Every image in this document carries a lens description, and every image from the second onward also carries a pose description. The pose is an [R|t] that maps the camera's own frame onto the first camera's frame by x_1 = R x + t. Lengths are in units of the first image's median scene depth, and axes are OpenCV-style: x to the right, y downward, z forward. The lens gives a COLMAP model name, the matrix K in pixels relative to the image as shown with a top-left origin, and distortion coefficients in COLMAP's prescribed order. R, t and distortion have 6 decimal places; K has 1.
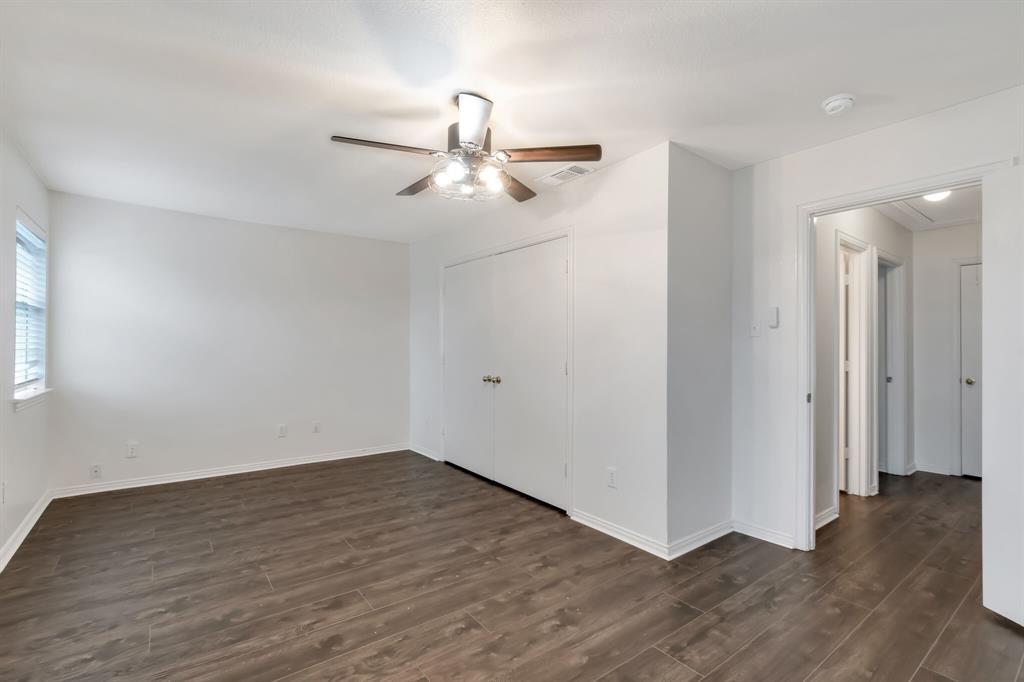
lens RADIAL K [[463.6, 0, 510.6], [0, 463.6, 338.4], [0, 0, 1]] dist [0.003668, 0.001415]
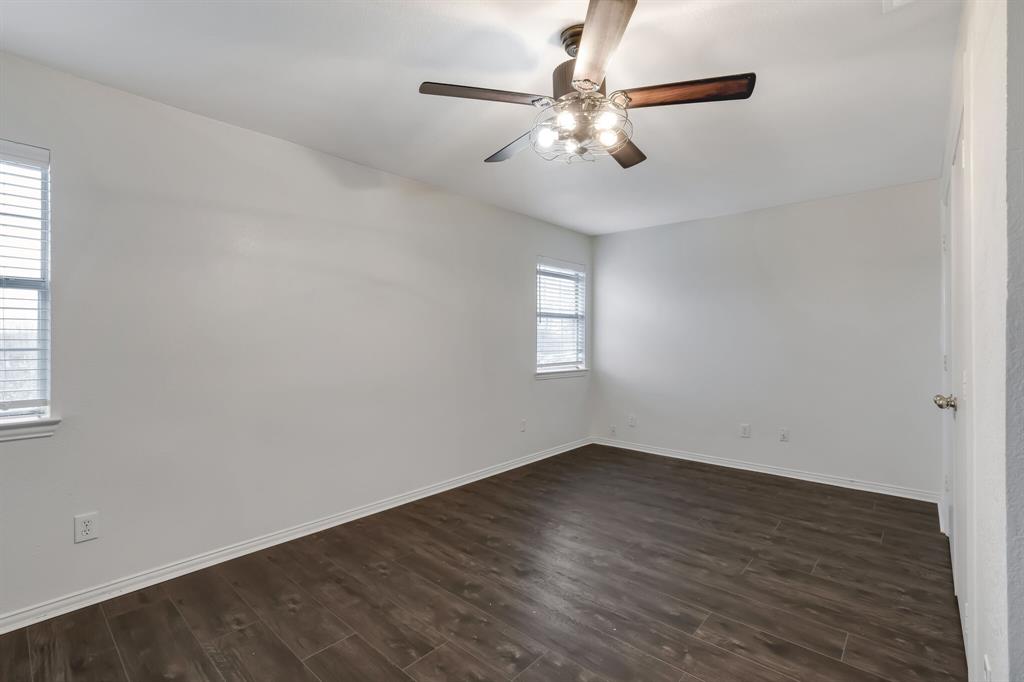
lens RADIAL K [[463.6, 0, 514.0], [0, 463.6, 339.5], [0, 0, 1]] dist [0.003668, 0.001415]
pose [[0.210625, -0.000023, -0.977567, 0.530700], [0.017404, 0.999842, 0.003726, 0.003530], [0.977412, -0.017799, 0.210592, 0.559503]]
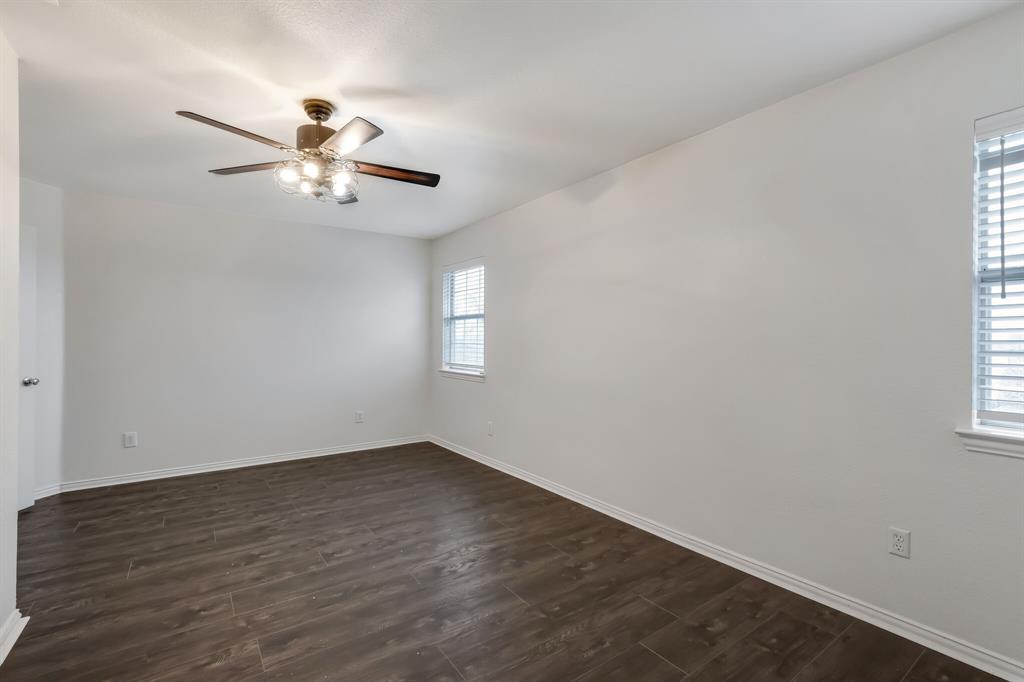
lens RADIAL K [[463.6, 0, 517.8], [0, 463.6, 341.5], [0, 0, 1]] dist [0.003668, 0.001415]
pose [[-0.999889, -0.005342, 0.013908, -0.436666], [-0.005520, 0.999903, -0.012778, 0.018239], [-0.013839, -0.012853, -0.999822, 1.595306]]
